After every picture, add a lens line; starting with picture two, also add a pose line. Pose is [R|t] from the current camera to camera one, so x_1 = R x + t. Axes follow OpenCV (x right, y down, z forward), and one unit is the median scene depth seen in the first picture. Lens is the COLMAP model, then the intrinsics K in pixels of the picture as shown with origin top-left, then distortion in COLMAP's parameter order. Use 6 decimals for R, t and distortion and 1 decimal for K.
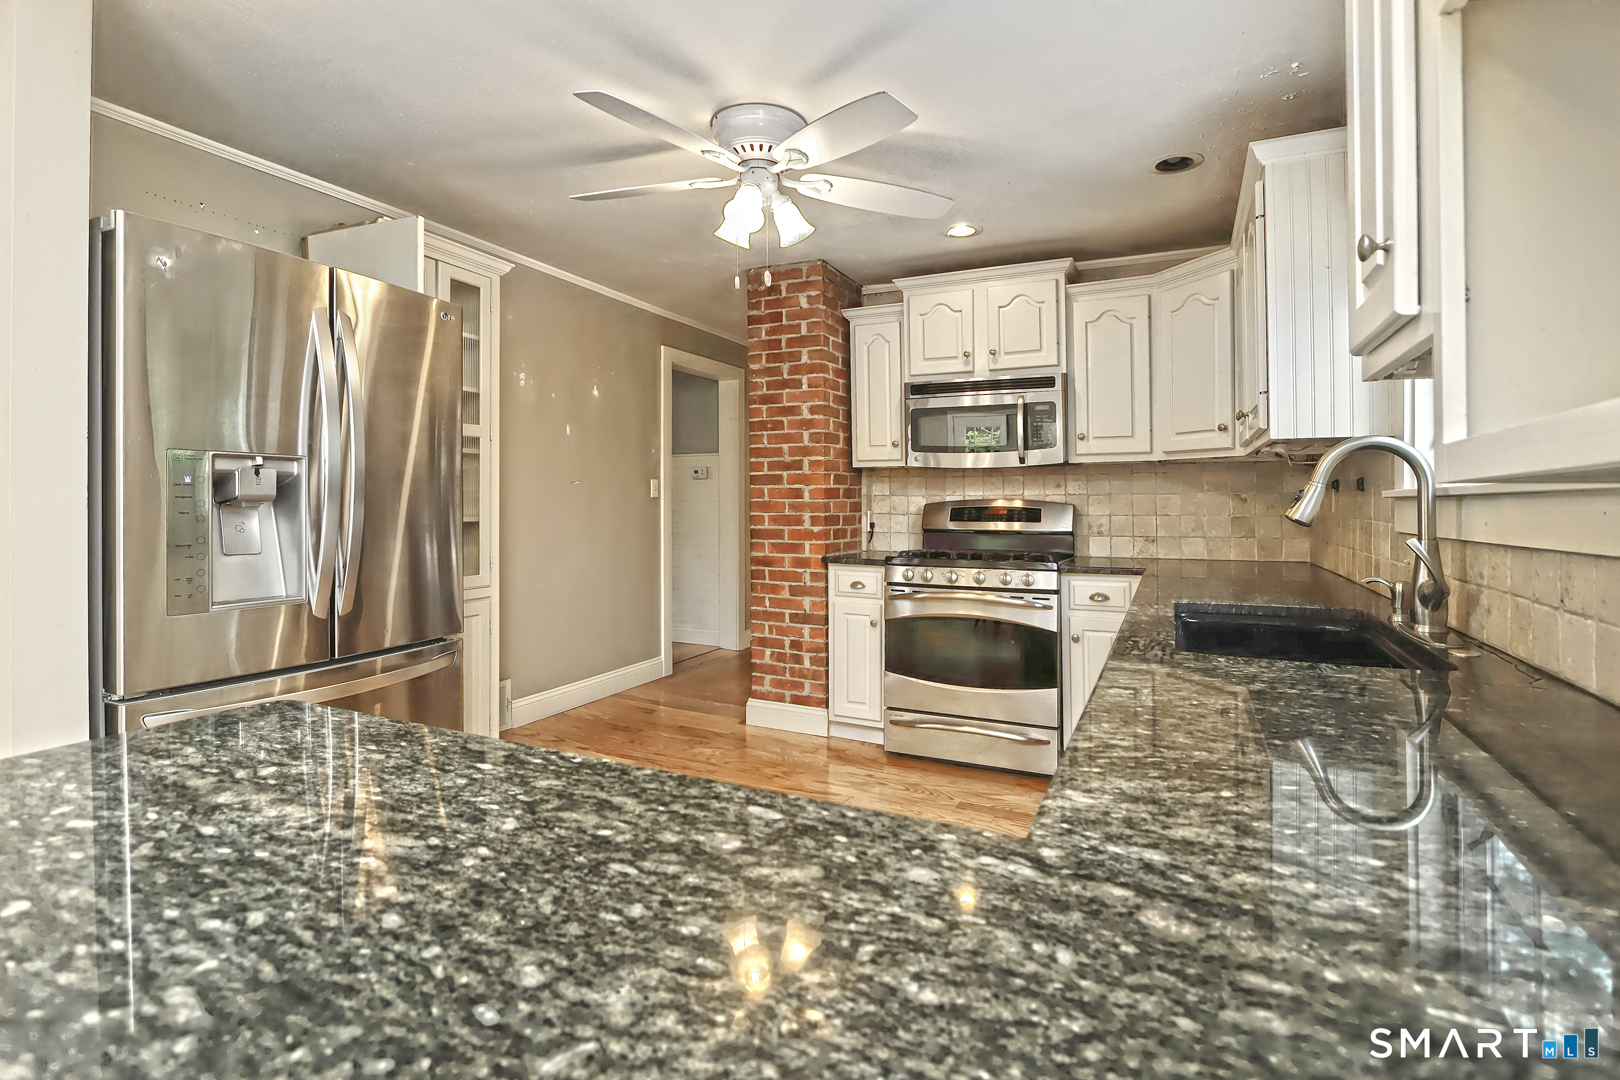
lens RADIAL K [[767.4, 0, 841.4], [0, 767.4, 487.8], [0, 0, 1]] dist [-0.001296, 0.000031]
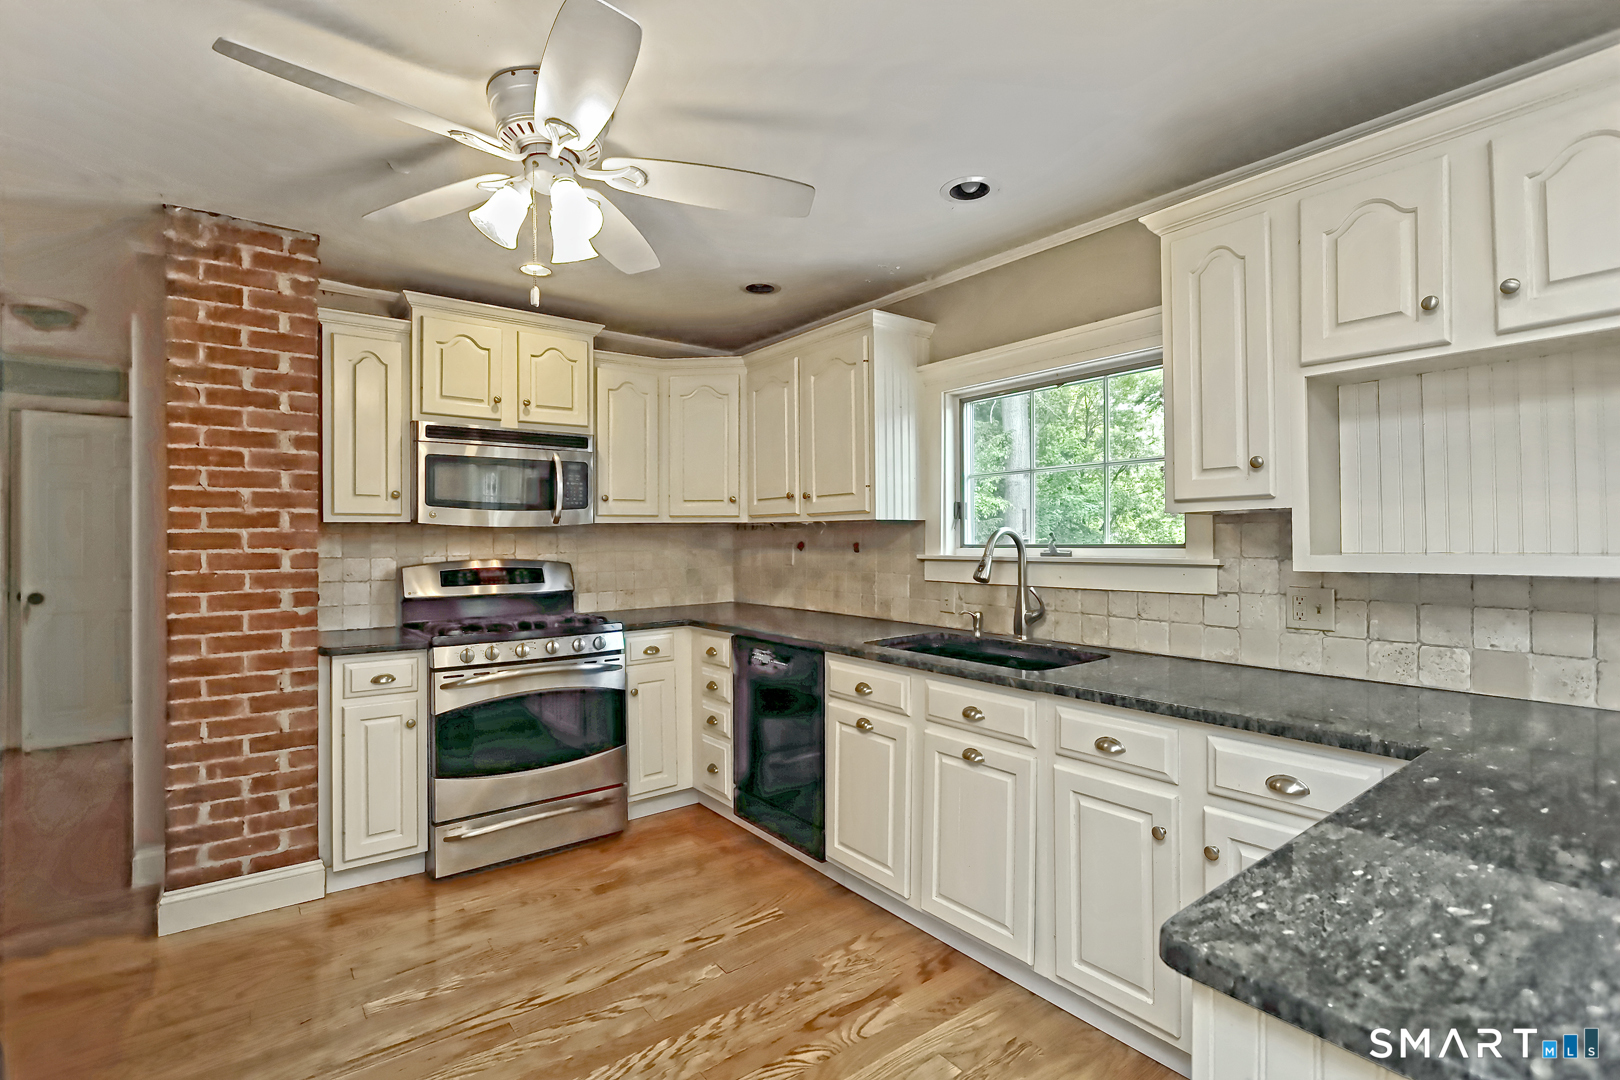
lens RADIAL K [[767.4, 0, 758.1], [0, 767.4, 512.3], [0, 0, 1]] dist [-0.001296, 0.000031]
pose [[0.481419, 0.021162, 0.876235, -0.454971], [-0.006973, 0.999769, -0.020315, -0.025613], [-0.876463, 0.003670, 0.481456, 0.289874]]
